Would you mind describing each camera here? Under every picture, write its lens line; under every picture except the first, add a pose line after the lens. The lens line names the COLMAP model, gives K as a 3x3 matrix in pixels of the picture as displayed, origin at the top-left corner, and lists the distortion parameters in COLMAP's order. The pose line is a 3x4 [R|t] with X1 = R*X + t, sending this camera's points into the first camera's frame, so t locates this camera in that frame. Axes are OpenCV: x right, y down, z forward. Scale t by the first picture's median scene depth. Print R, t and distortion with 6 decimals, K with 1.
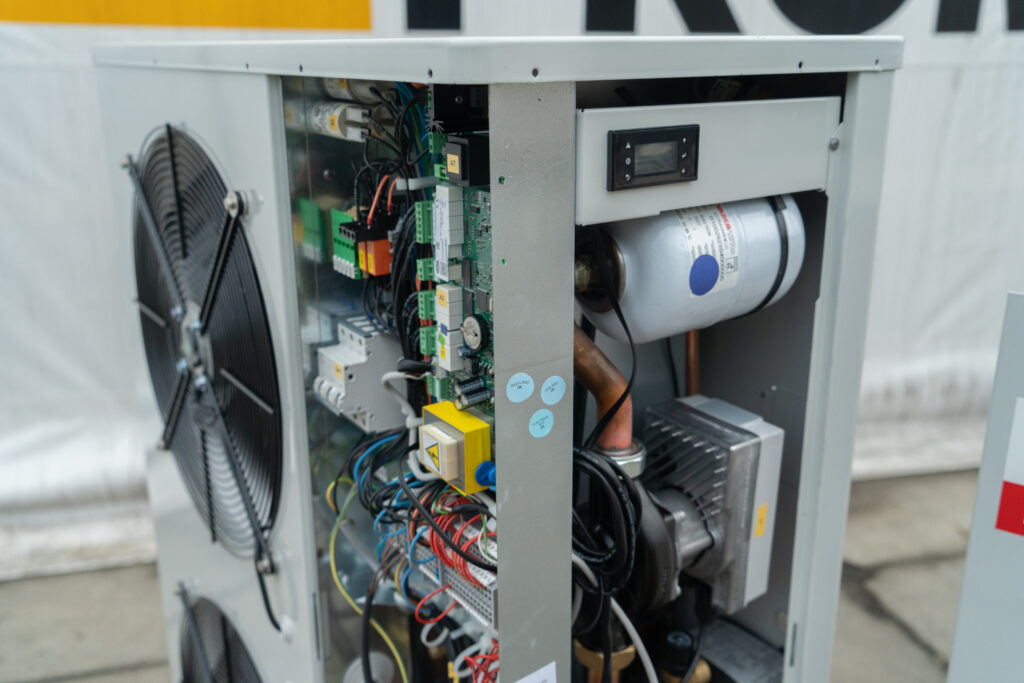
lens RADIAL K [[955.1, 0, 513.6], [0, 955.1, 341.9], [0, 0, 1]] dist [0.009735, 0.000000]
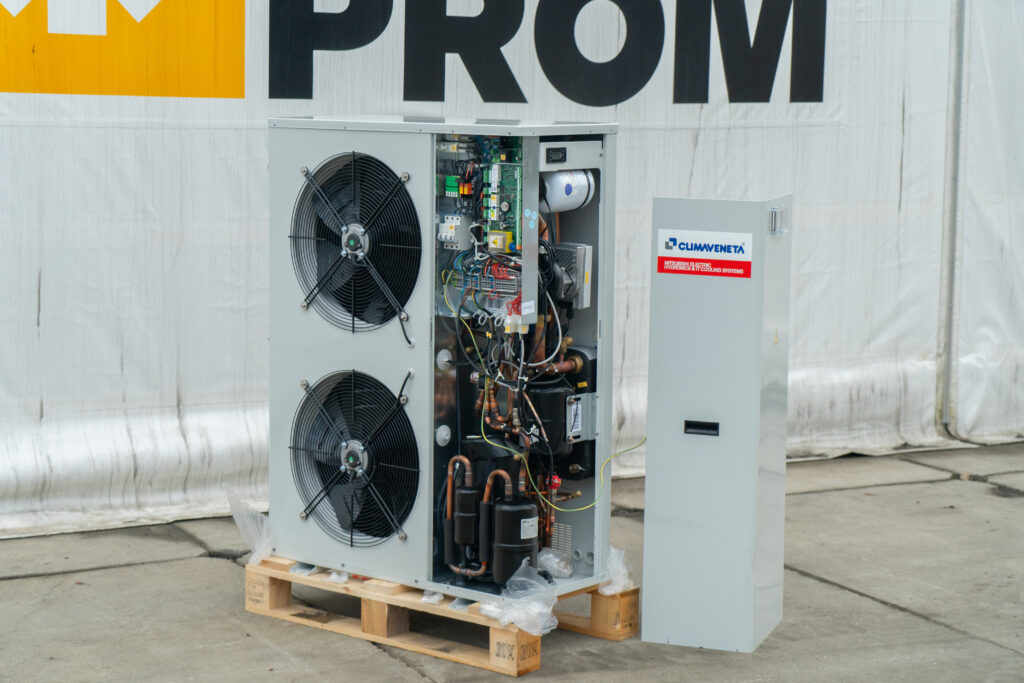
lens RADIAL K [[1889.0, 0, 513.8], [0, 1889.0, 343.2], [0, 0, 1]] dist [0.039810, 0.000000]
pose [[0.963893, -0.022352, 0.265349, -1.630411], [0.064804, 0.986203, -0.152328, 1.349695], [-0.258283, 0.164023, 0.952043, -4.819033]]
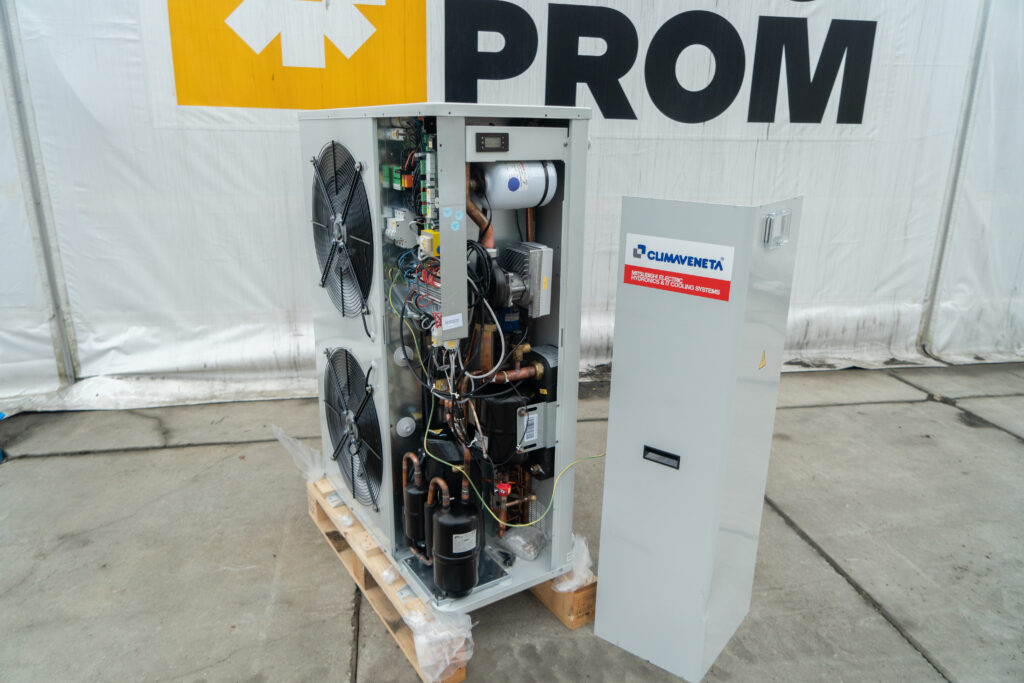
lens RADIAL K [[676.7, 0, 512.2], [0, 676.7, 340.0], [0, 0, 1]] dist [-0.026462, 0.010281]
pose [[0.999036, 0.028531, -0.033365, 0.245700], [-0.028626, 0.999587, -0.002388, 0.374205], [0.033283, 0.003341, 0.999440, -0.993173]]
